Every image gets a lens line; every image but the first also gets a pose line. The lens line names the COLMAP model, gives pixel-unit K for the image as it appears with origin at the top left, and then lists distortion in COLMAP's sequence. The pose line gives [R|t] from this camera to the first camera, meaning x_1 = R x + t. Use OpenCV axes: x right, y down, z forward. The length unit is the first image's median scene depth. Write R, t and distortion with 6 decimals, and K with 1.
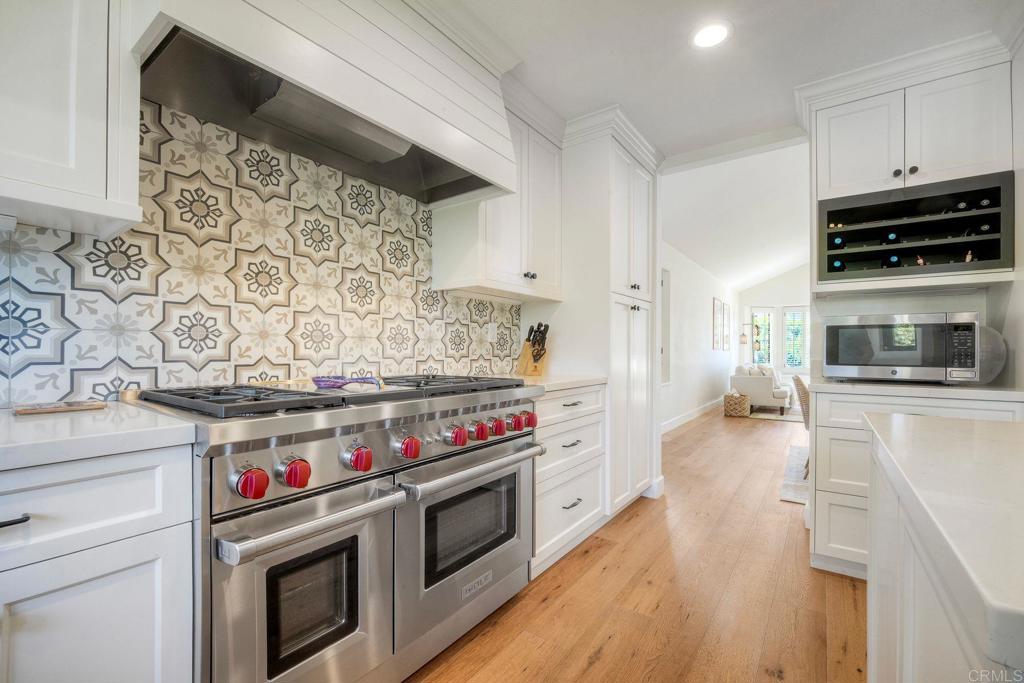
lens RADIAL K [[429.3, 0, 514.4], [0, 429.3, 350.2], [0, 0, 1]] dist [-0.006515, -0.003218]
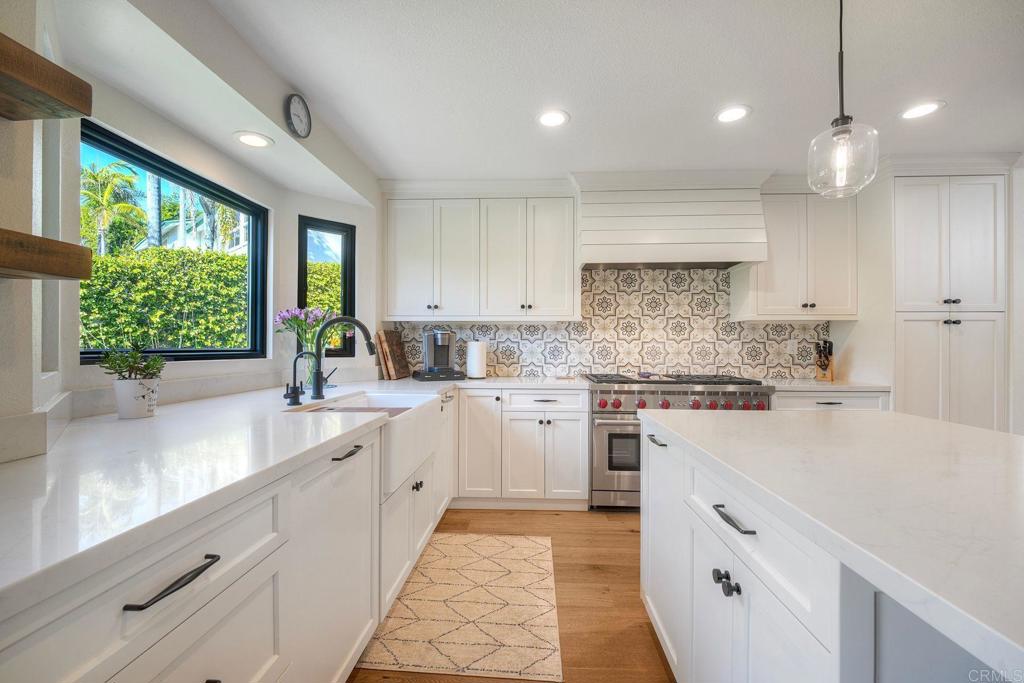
lens RADIAL K [[429.3, 0, 528.3], [0, 429.3, 343.1], [0, 0, 1]] dist [-0.006515, -0.003218]
pose [[0.573761, -0.008545, -0.818978, 0.985271], [-0.002938, 0.999918, -0.012492, -0.058849], [0.819018, 0.009574, 0.573688, -0.758126]]
